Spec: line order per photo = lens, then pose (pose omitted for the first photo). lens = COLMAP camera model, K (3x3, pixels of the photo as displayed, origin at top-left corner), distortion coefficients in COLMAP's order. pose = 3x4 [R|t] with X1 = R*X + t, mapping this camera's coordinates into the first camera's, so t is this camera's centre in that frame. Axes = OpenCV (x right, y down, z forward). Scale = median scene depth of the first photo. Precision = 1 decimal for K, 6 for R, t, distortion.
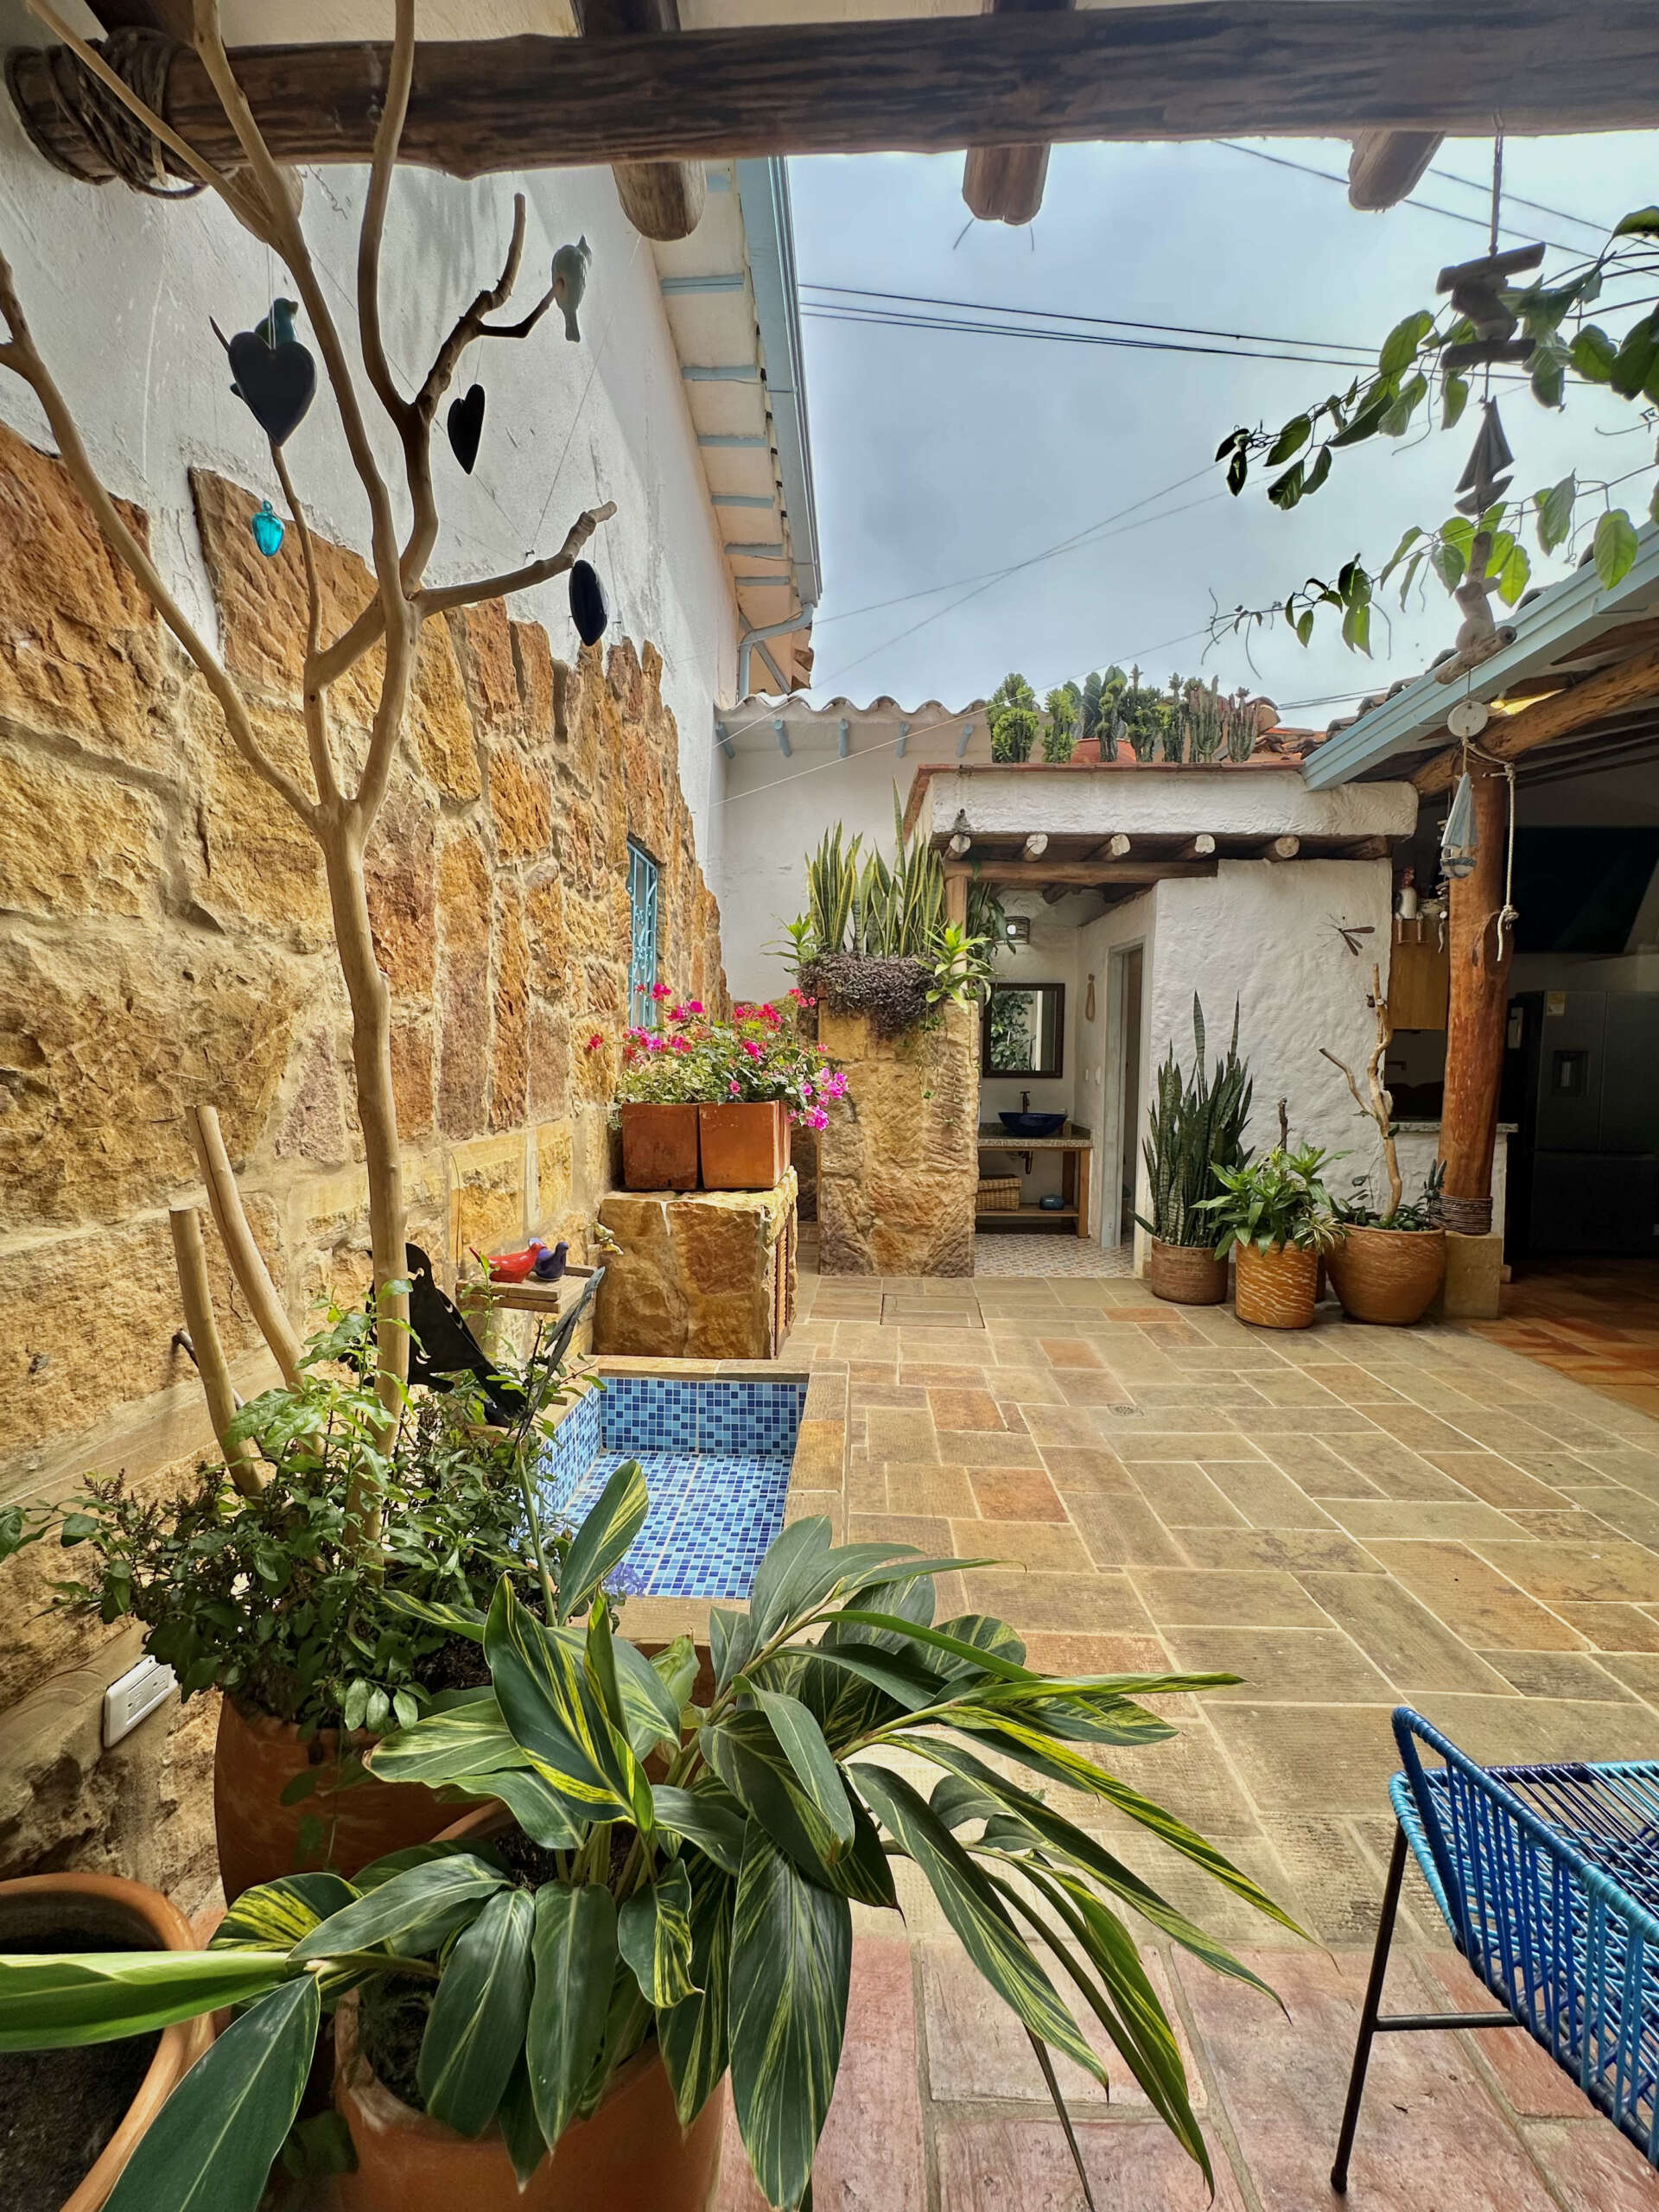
lens RADIAL K [[886.3, 0, 831.3], [0, 886.3, 1105.9], [0, 0, 1]] dist [-0.004592, 0.000845]
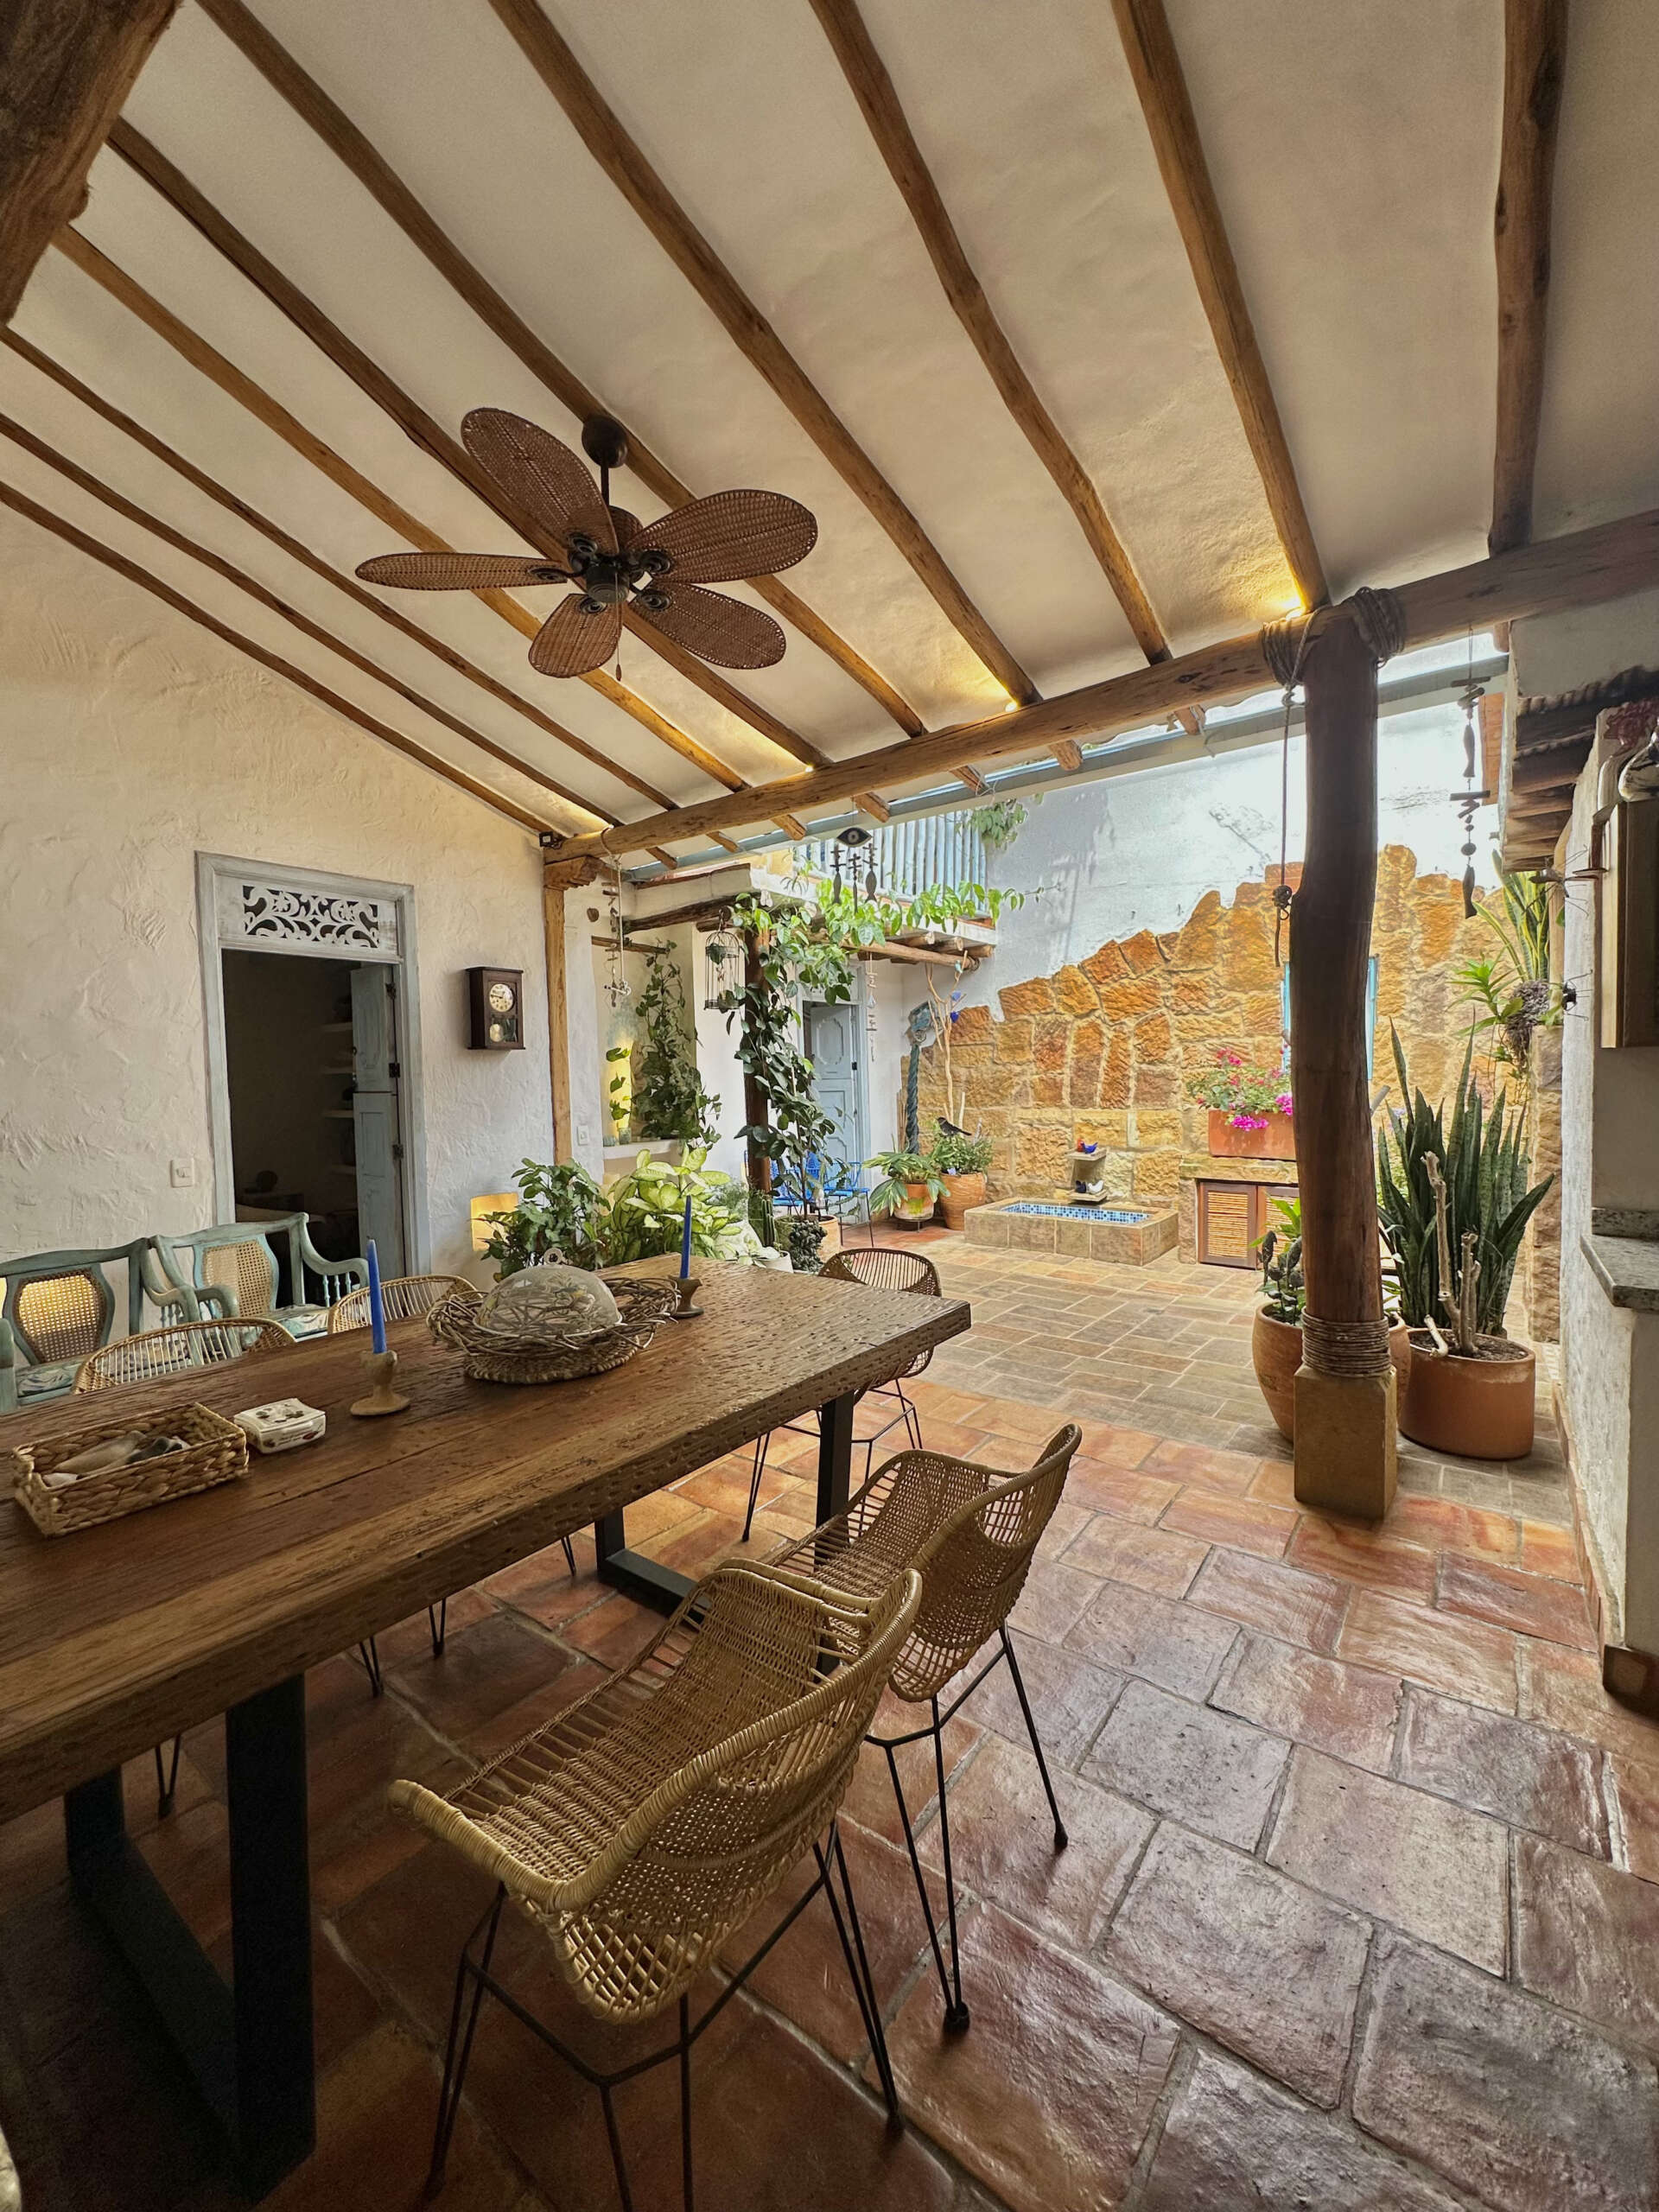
lens RADIAL K [[886.3, 0, 833.2], [0, 886.3, 1109.6], [0, 0, 1]] dist [-0.004592, 0.000845]
pose [[-0.574024, 0.036448, -0.818027, 1.348648], [-0.036371, 0.996888, 0.069940, -0.075138], [0.818030, 0.069900, -0.570912, 0.975276]]
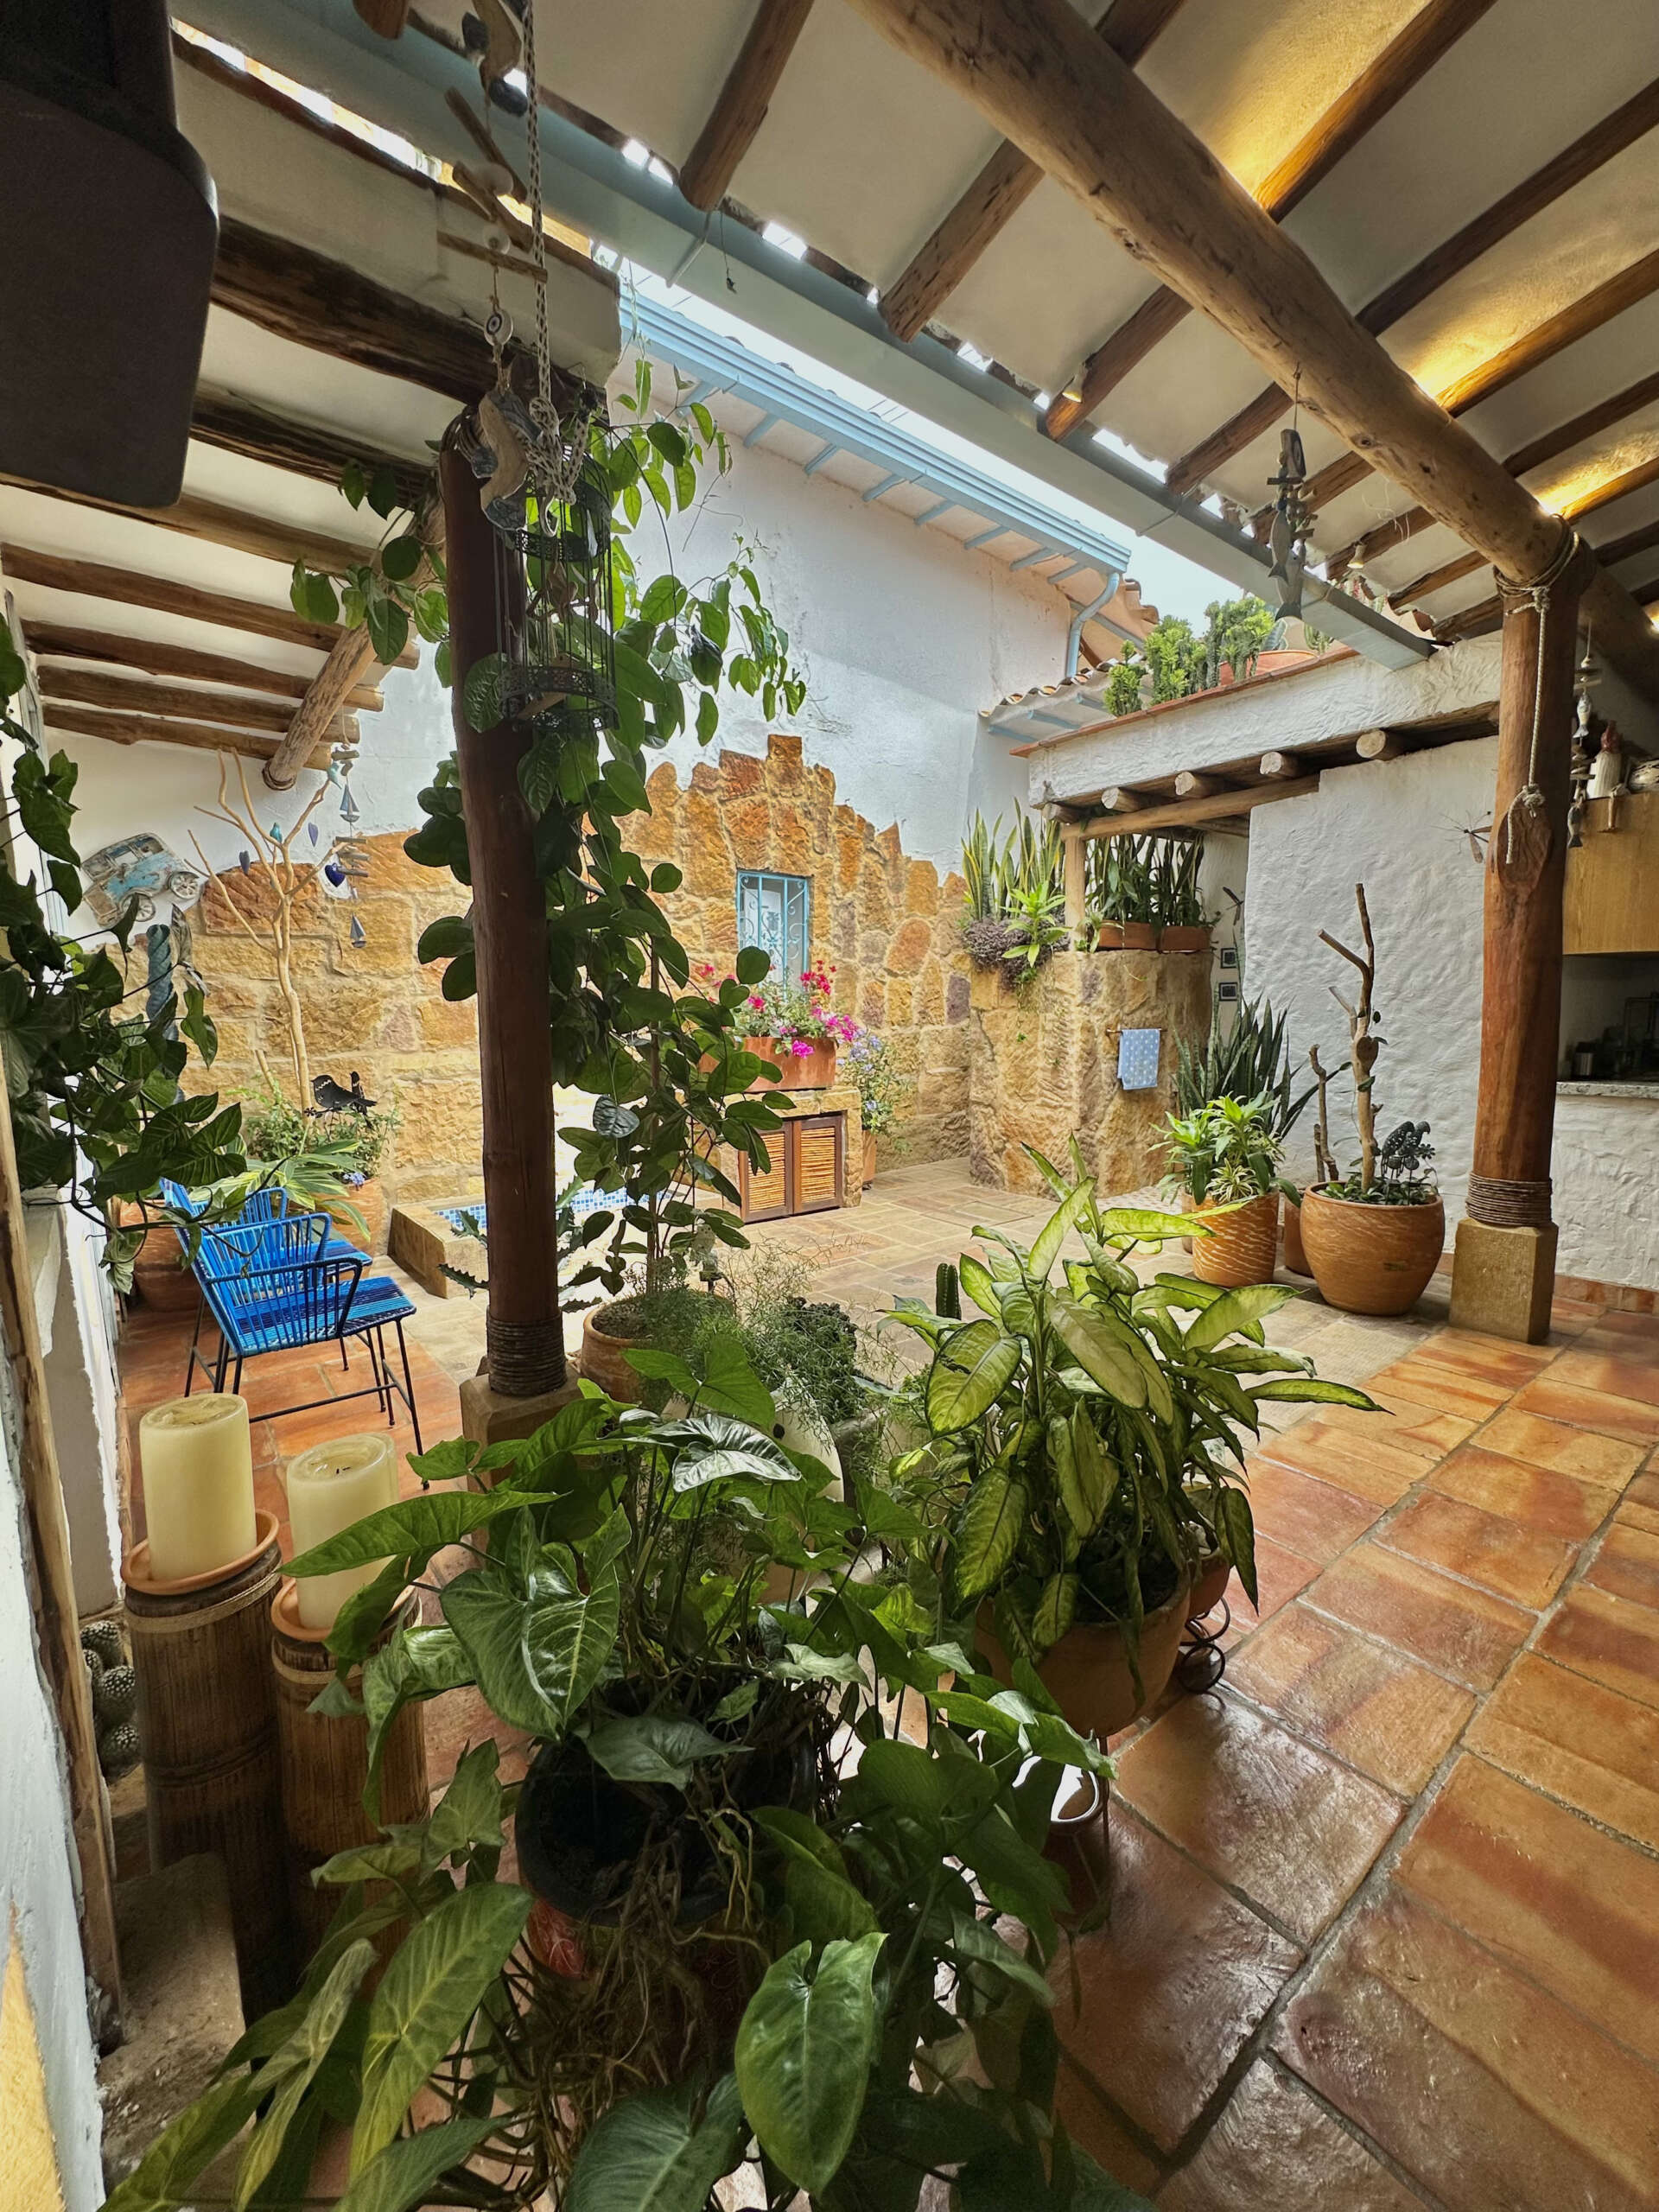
lens RADIAL K [[886.3, 0, 825.5], [0, 886.3, 1109.3], [0, 0, 1]] dist [-0.004592, 0.000845]
pose [[0.646321, 0.071064, -0.759750, 0.838468], [-0.025709, 0.997117, 0.071395, 0.004742], [0.762633, -0.026611, 0.646284, 0.057833]]
